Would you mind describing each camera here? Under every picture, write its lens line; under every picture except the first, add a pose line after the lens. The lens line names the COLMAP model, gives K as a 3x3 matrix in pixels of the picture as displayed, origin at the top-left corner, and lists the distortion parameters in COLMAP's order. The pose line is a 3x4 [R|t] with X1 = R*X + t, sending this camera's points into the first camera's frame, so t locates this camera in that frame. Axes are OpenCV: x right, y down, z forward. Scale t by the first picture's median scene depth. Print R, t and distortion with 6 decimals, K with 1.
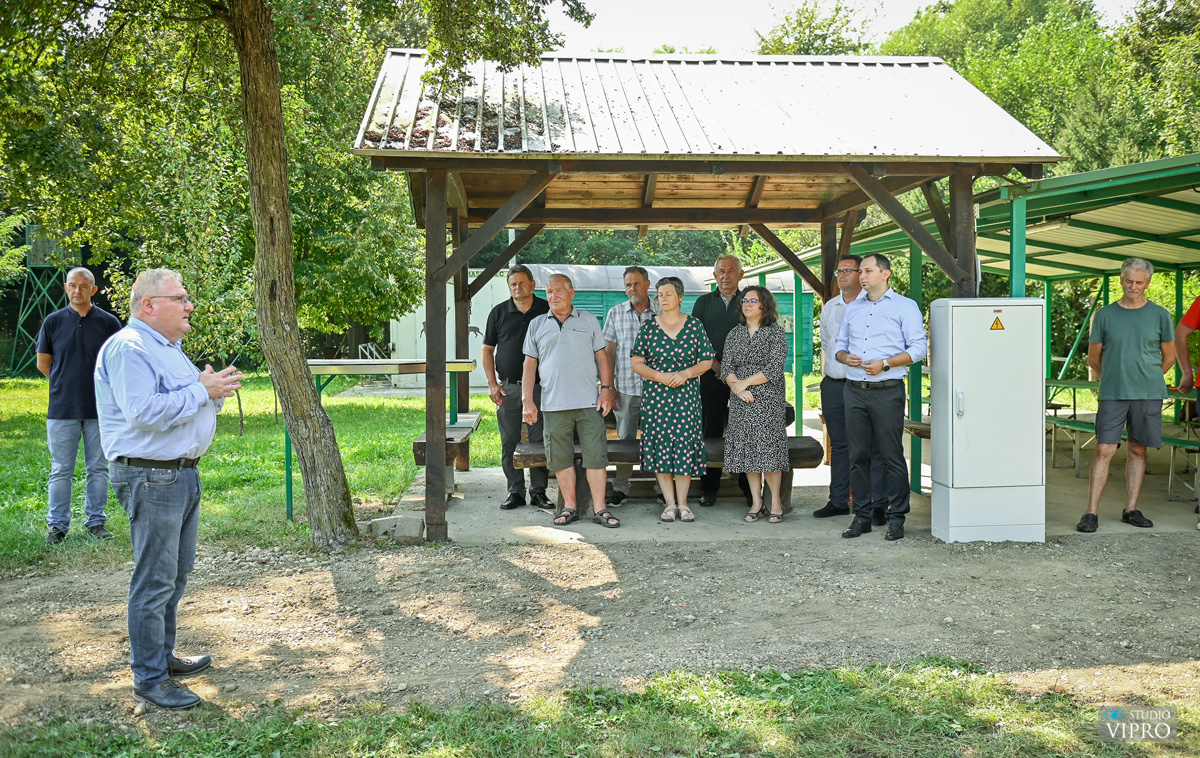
lens RADIAL K [[1138.6, 0, 600.0], [0, 1138.6, 379.0], [0, 0, 1]] dist [0.012934, 0.009369]
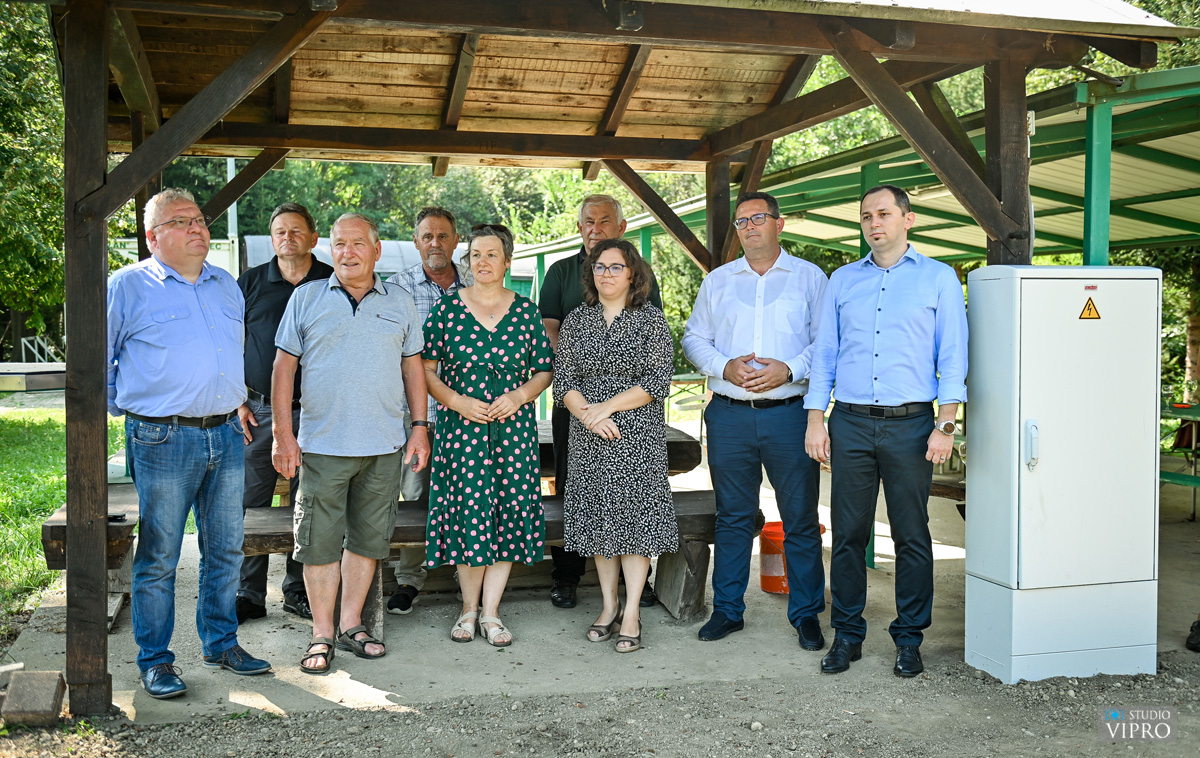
lens RADIAL K [[1358.1, 0, 600.0], [0, 1358.1, 379.0], [0, 0, 1]] dist [-0.013611, -0.052206]
pose [[0.982192, 0.001057, 0.187875, -0.020103], [-0.000673, 0.999998, -0.002106, -0.006773], [-0.187877, 0.001942, 0.982191, 0.231525]]
